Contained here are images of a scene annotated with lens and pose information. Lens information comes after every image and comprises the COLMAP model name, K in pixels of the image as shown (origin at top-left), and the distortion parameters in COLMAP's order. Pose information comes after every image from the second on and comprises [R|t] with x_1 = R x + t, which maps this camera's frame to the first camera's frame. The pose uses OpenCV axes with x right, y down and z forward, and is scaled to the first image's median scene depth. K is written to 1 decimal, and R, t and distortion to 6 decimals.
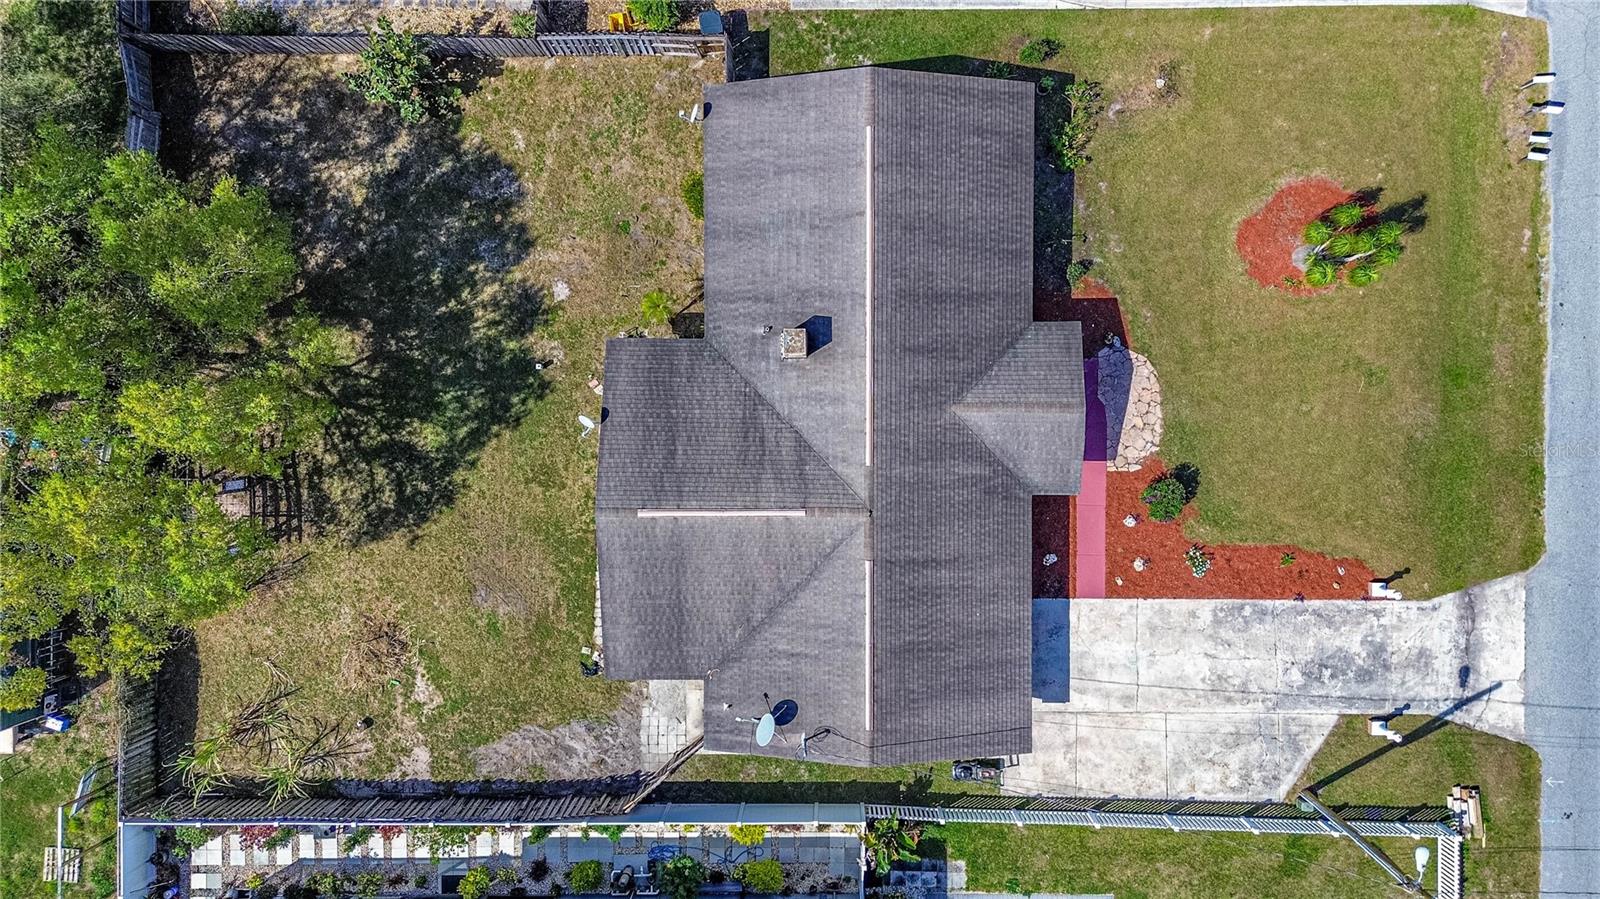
lens RADIAL K [[1120.8, 0, 805.6], [0, 1120.8, 448.8], [0, 0, 1]] dist [0.095854, -0.120098]
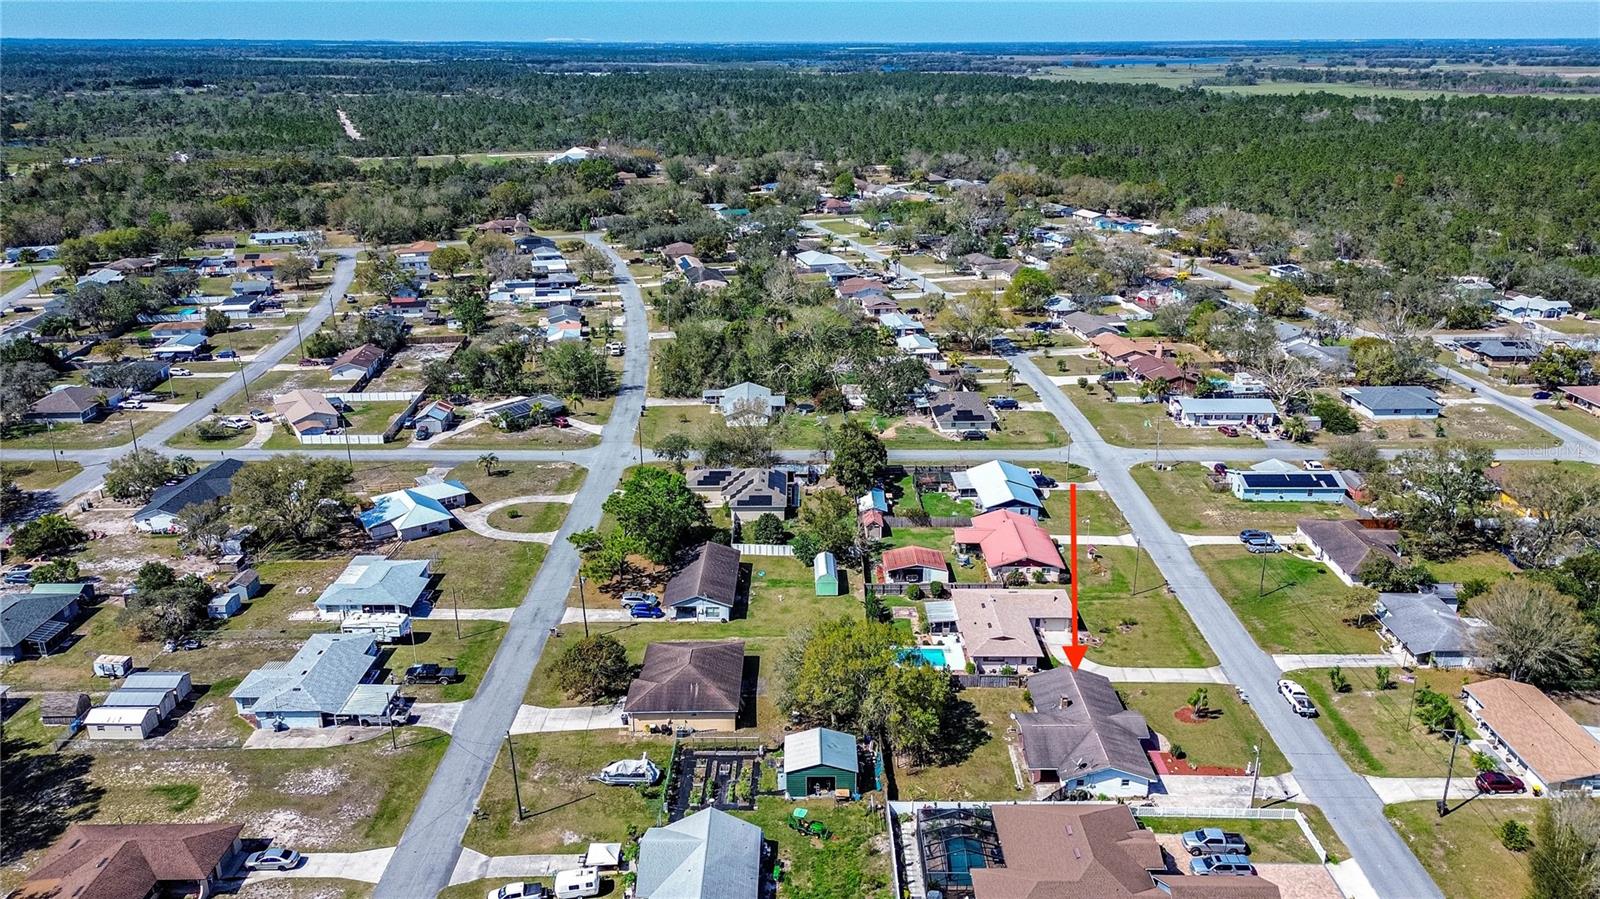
lens RADIAL K [[1120.8, 0, 805.6], [0, 1120.8, 448.8], [0, 0, 1]] dist [0.095854, -0.120098]
pose [[0.999848, 0.015267, 0.008380, -0.855423], [0.002922, 0.327305, -0.944914, 2.988702], [-0.017169, 0.944795, 0.327211, -0.995399]]
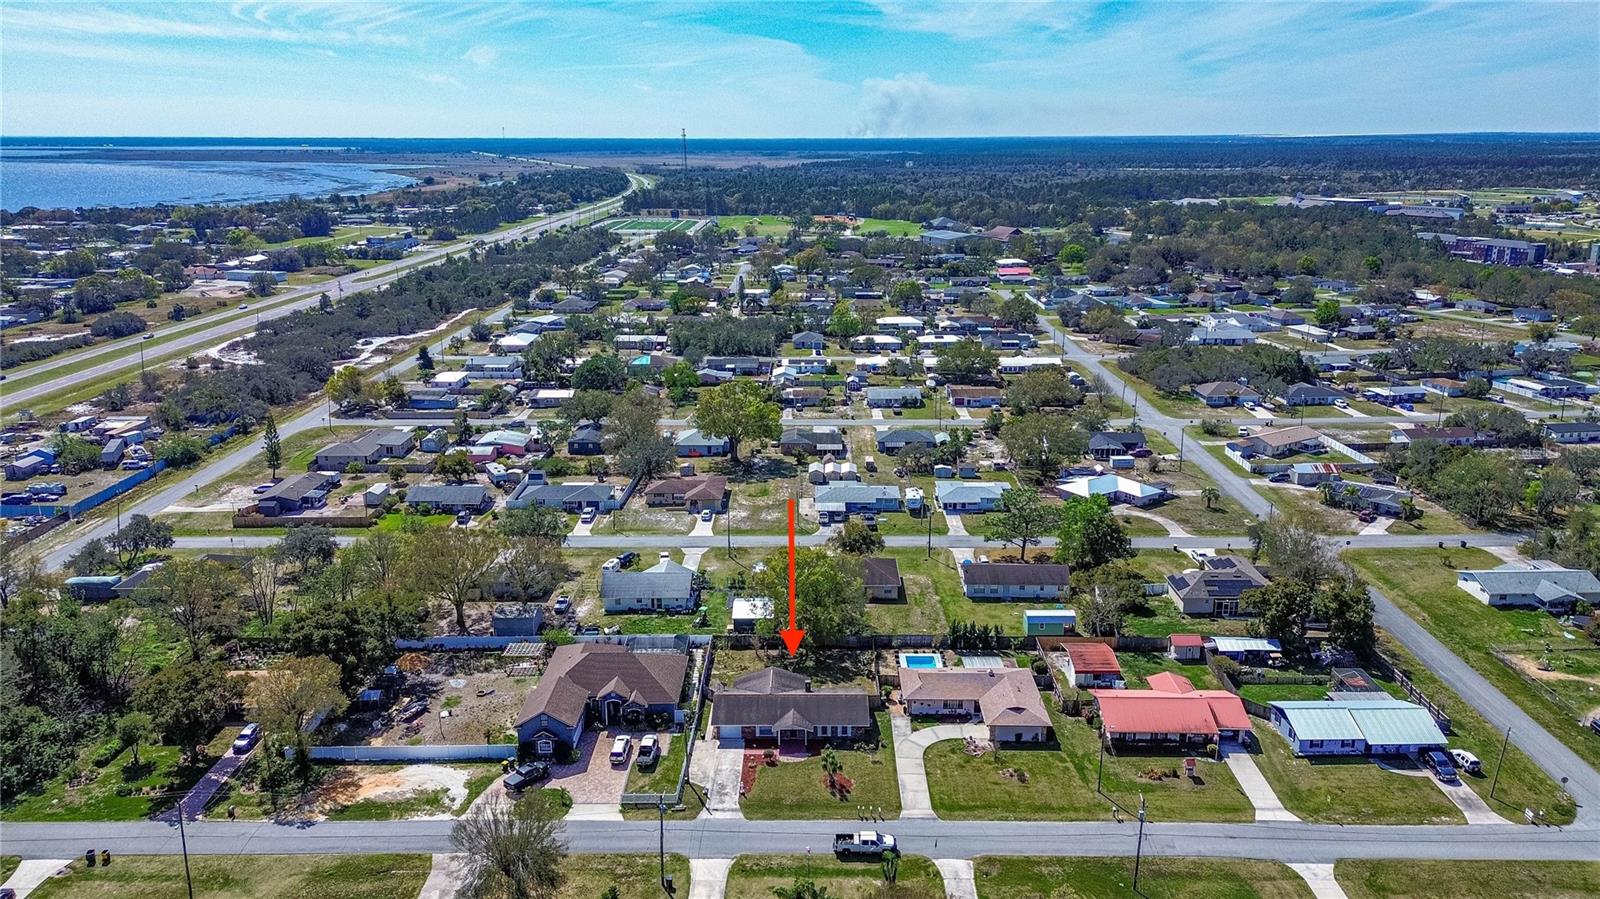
lens RADIAL K [[1120.8, 0, 805.6], [0, 1120.8, 448.8], [0, 0, 1]] dist [0.095854, -0.120098]
pose [[-0.009420, 0.286353, -0.958078, 3.663344], [-0.999898, -0.012965, 0.005956, -0.089336], [-0.010716, 0.958036, 0.286446, -1.109287]]
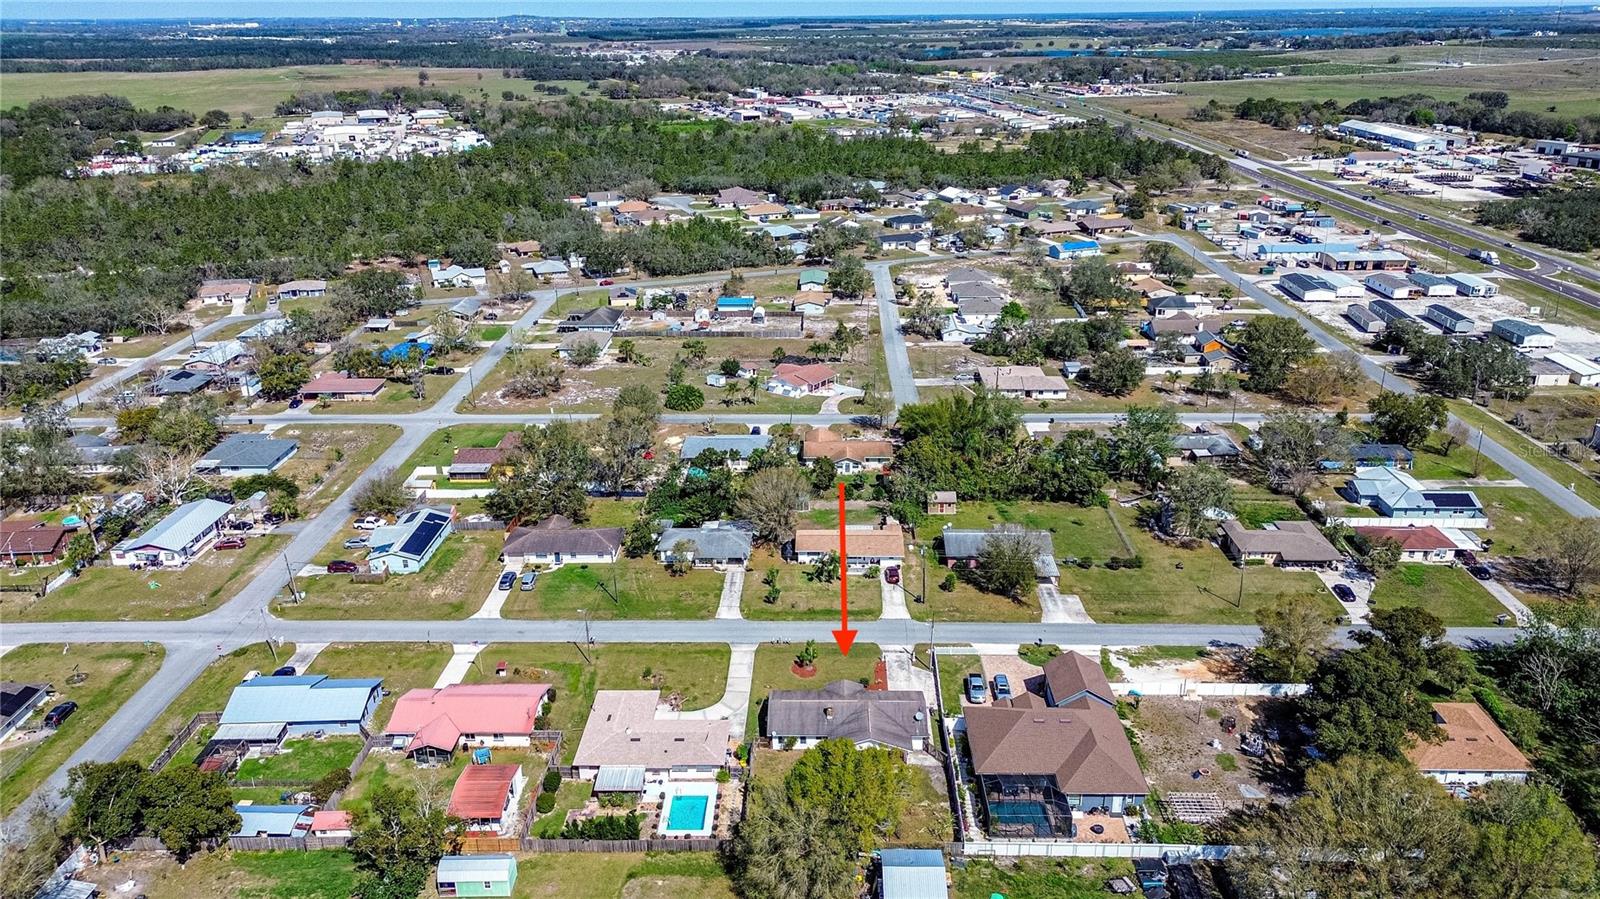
lens RADIAL K [[1120.8, 0, 805.6], [0, 1120.8, 448.8], [0, 0, 1]] dist [0.095854, -0.120098]
pose [[0.021327, -0.341791, 0.939534, -3.363861], [0.999470, -0.015826, -0.028445, -0.044146], [0.024591, 0.939643, 0.341273, -1.298348]]
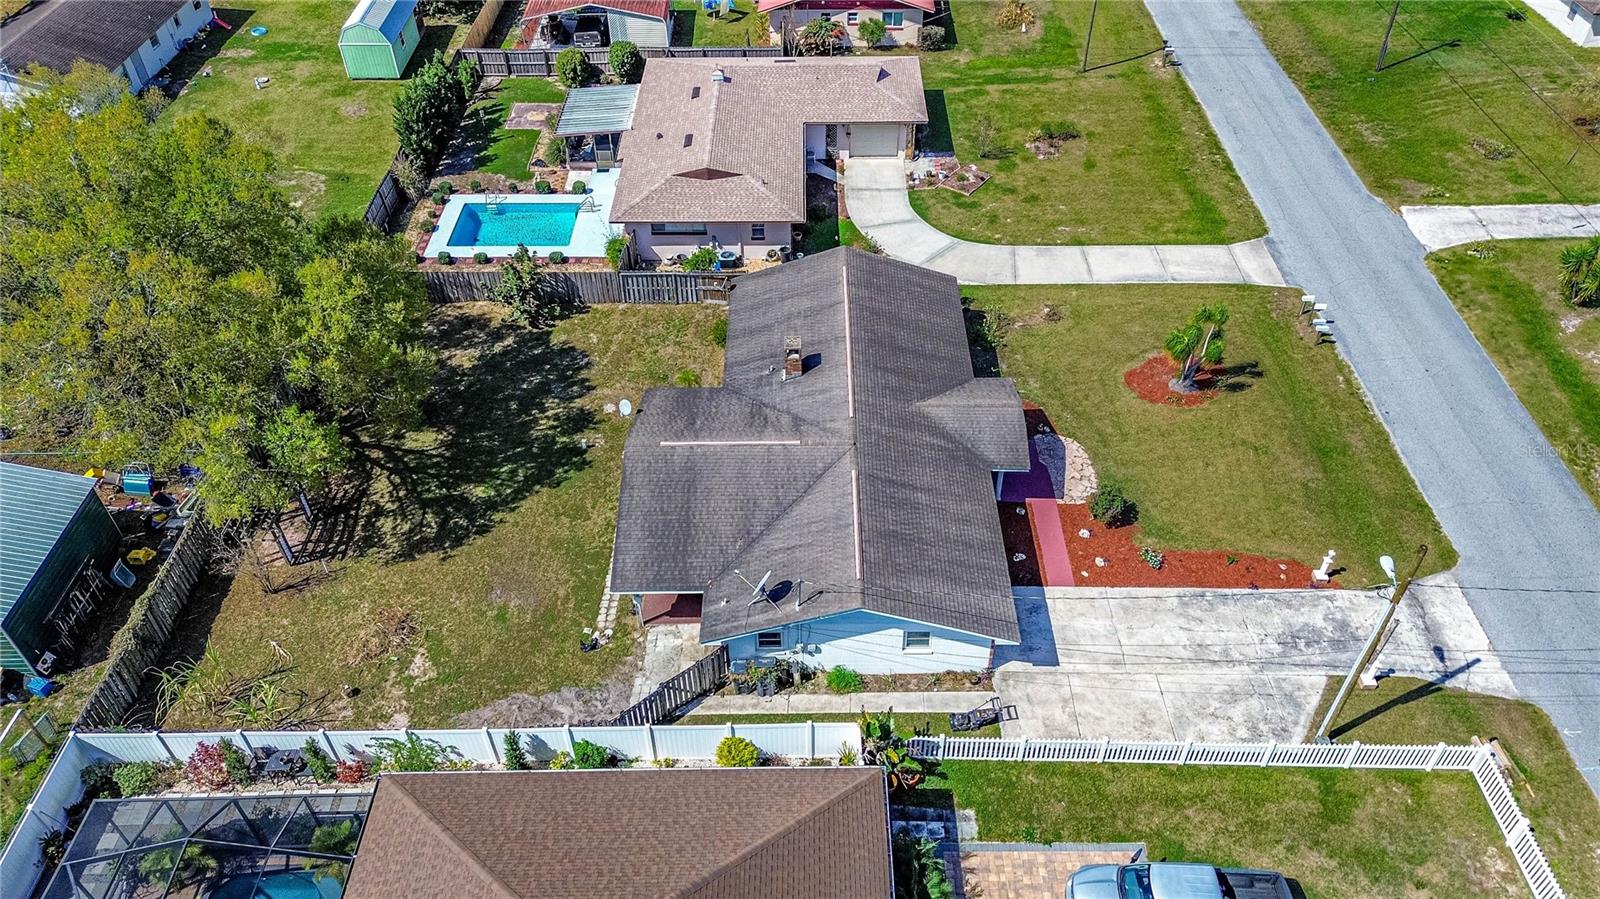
lens RADIAL K [[1120.8, 0, 805.6], [0, 1120.8, 448.8], [0, 0, 1]] dist [0.095854, -0.120098]
pose [[0.999924, 0.009051, 0.008352, -0.004046], [0.000269, 0.661954, -0.749545, 0.854358], [-0.012313, 0.749490, 0.661901, 0.186869]]
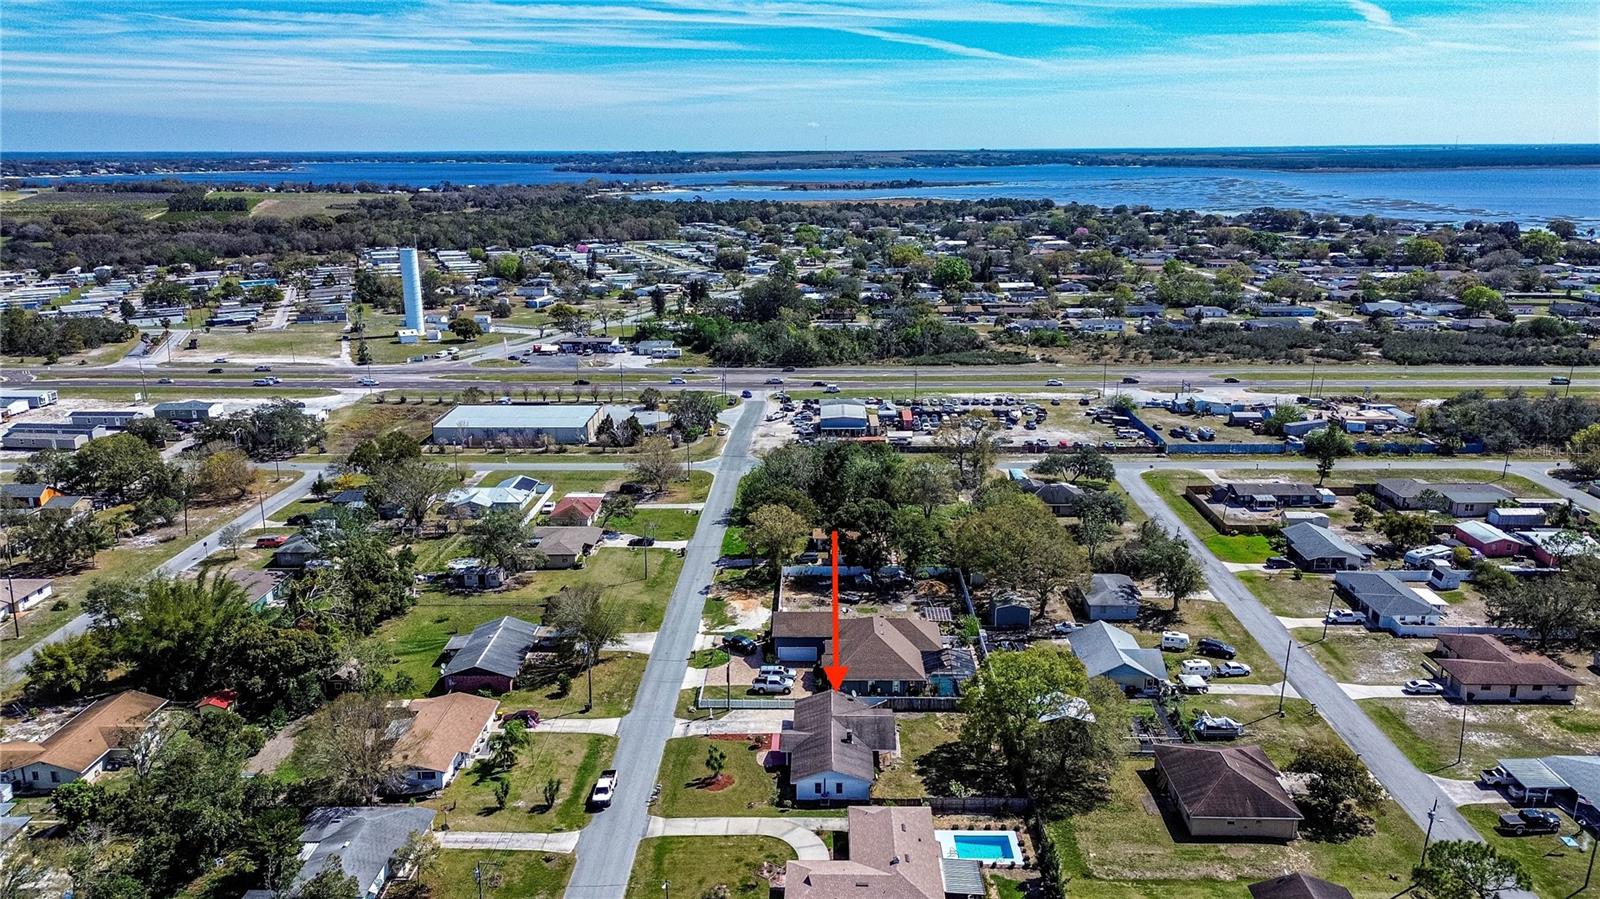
lens RADIAL K [[1120.8, 0, 805.6], [0, 1120.8, 448.8], [0, 0, 1]] dist [0.095854, -0.120098]
pose [[-0.999582, 0.018922, 0.021869, 0.038888], [0.015860, -0.273652, 0.961698, -3.491981], [0.024182, 0.961642, 0.273238, -1.093693]]
